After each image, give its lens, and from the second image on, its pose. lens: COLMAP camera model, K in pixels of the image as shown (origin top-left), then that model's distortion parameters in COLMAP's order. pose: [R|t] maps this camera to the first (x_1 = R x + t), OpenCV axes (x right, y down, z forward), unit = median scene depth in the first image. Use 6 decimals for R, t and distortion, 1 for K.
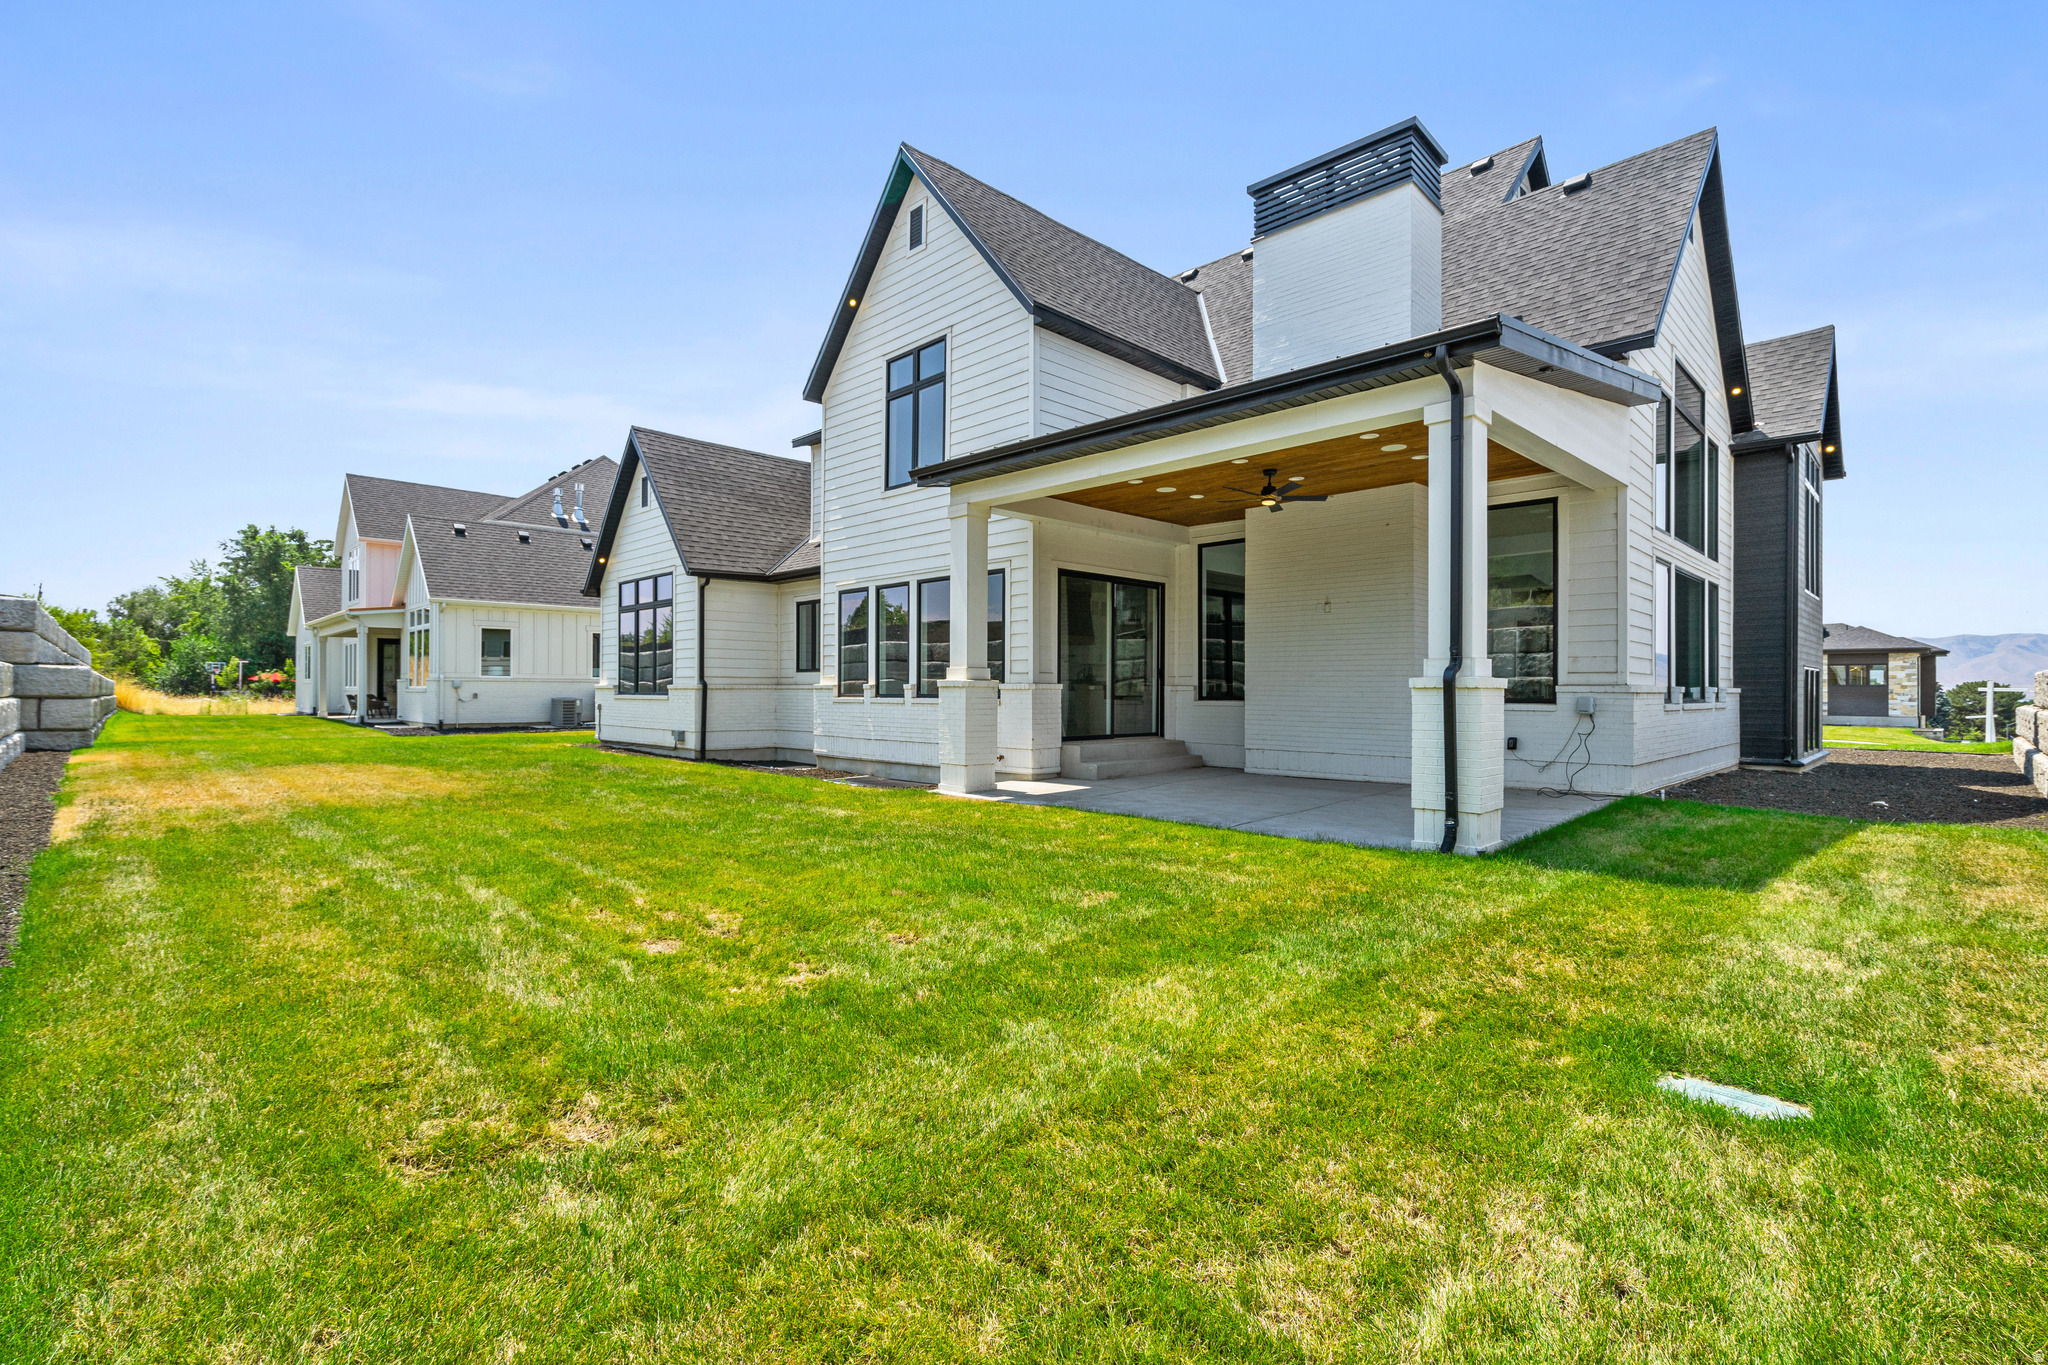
lens RADIAL K [[924.0, 0, 1012.3], [0, 924.0, 675.2], [0, 0, 1]] dist [-0.003707, -0.000787]
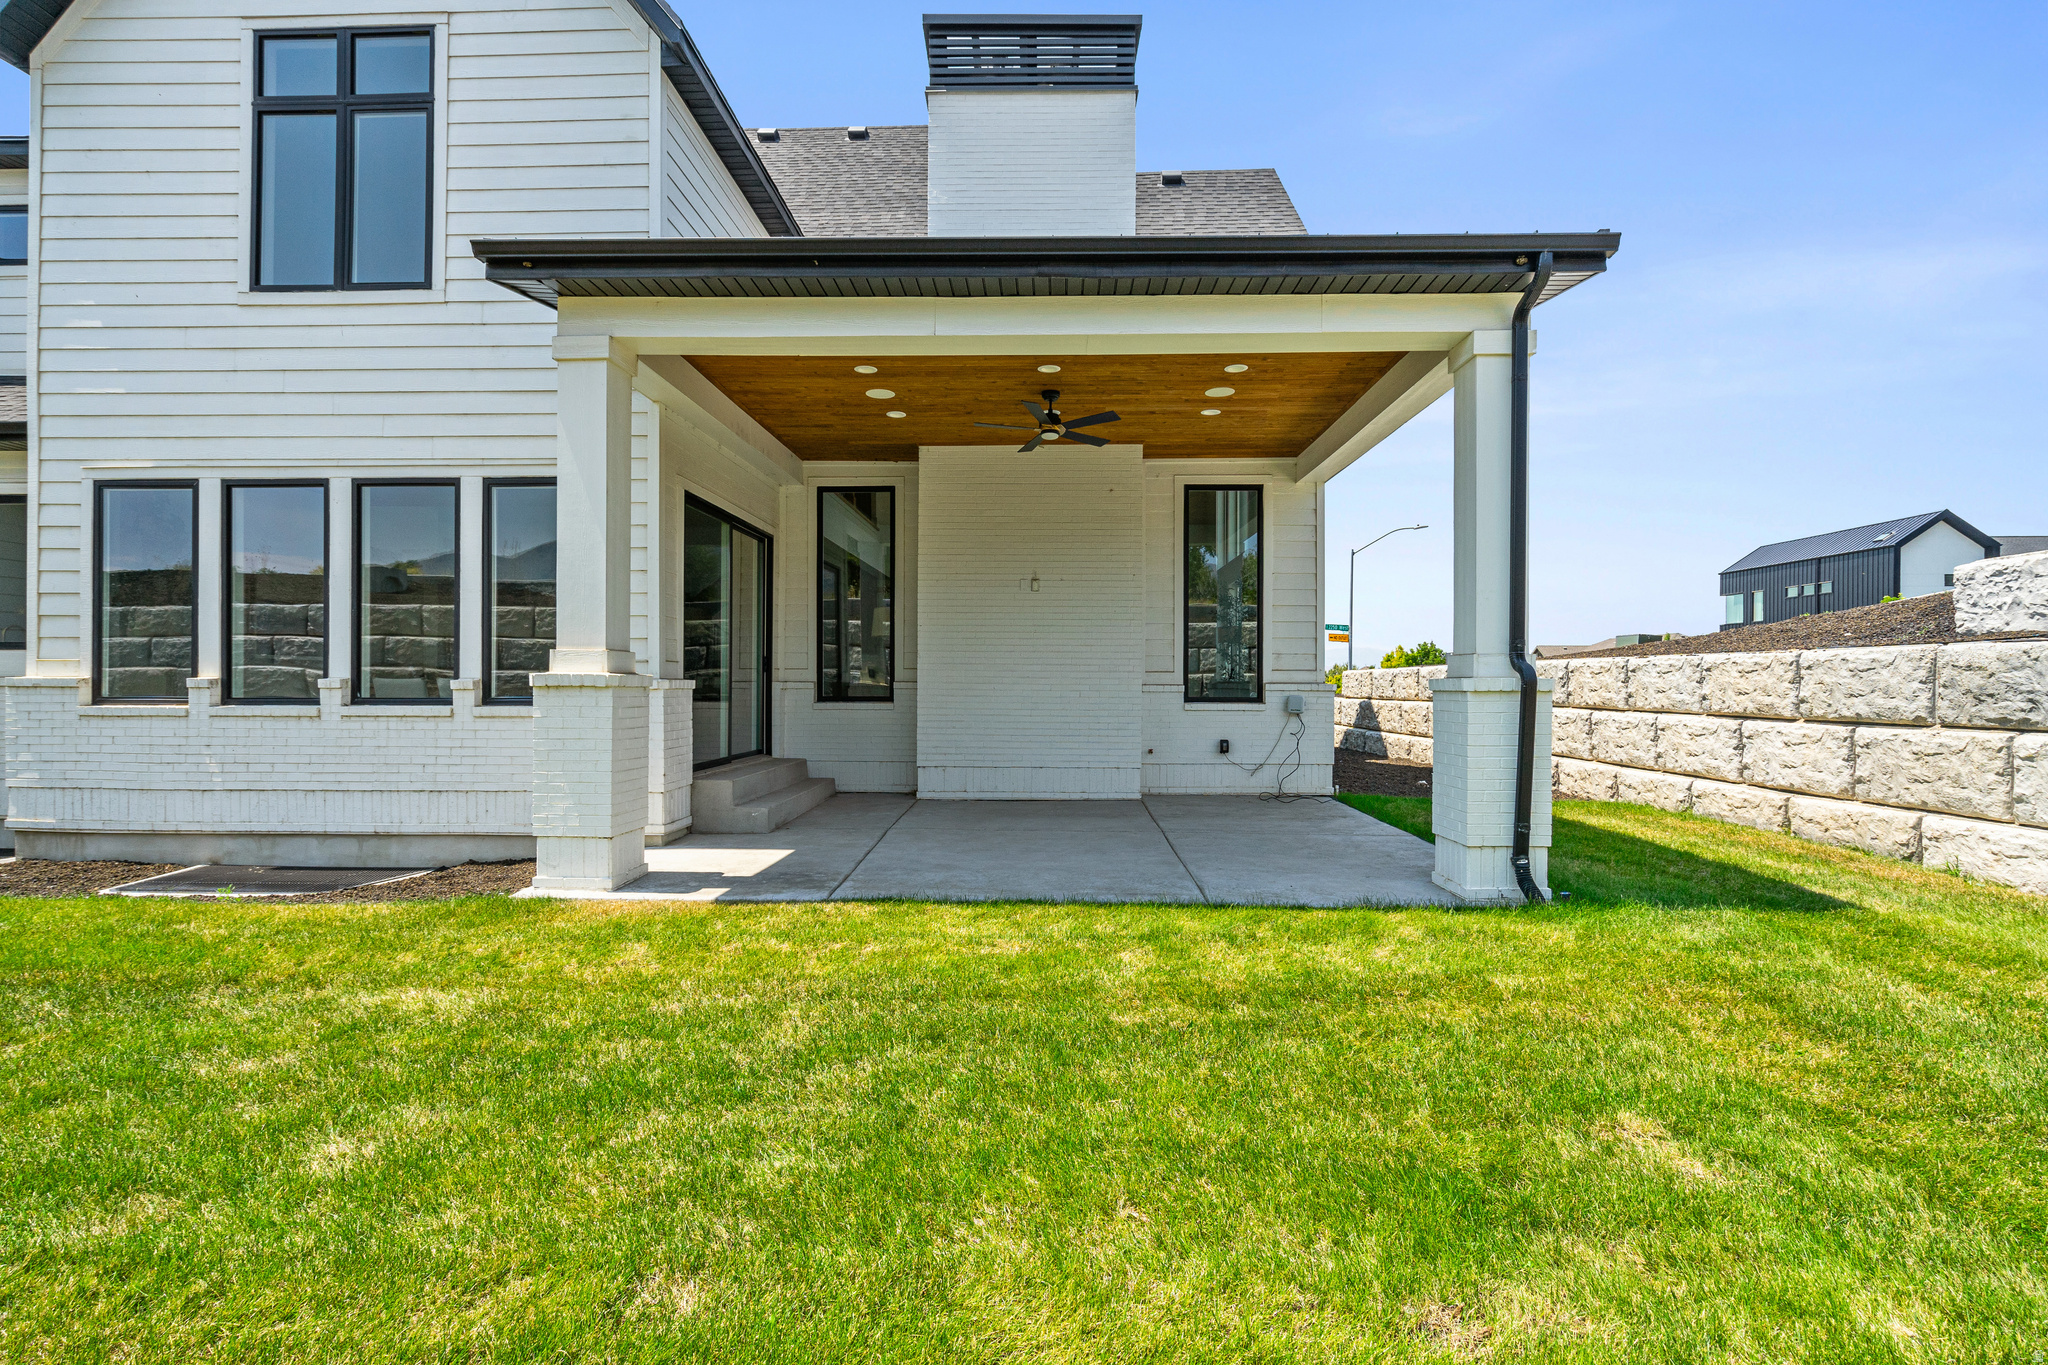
lens RADIAL K [[941.5, 0, 1019.3], [0, 941.5, 681.3], [0, 0, 1]] dist [-0.004050, 0.000047]
pose [[0.721225, 0.000857, 0.692700, -0.199980], [-0.011771, 0.999870, 0.011020, 0.000826], [-0.692601, -0.016102, 0.721142, 0.362071]]
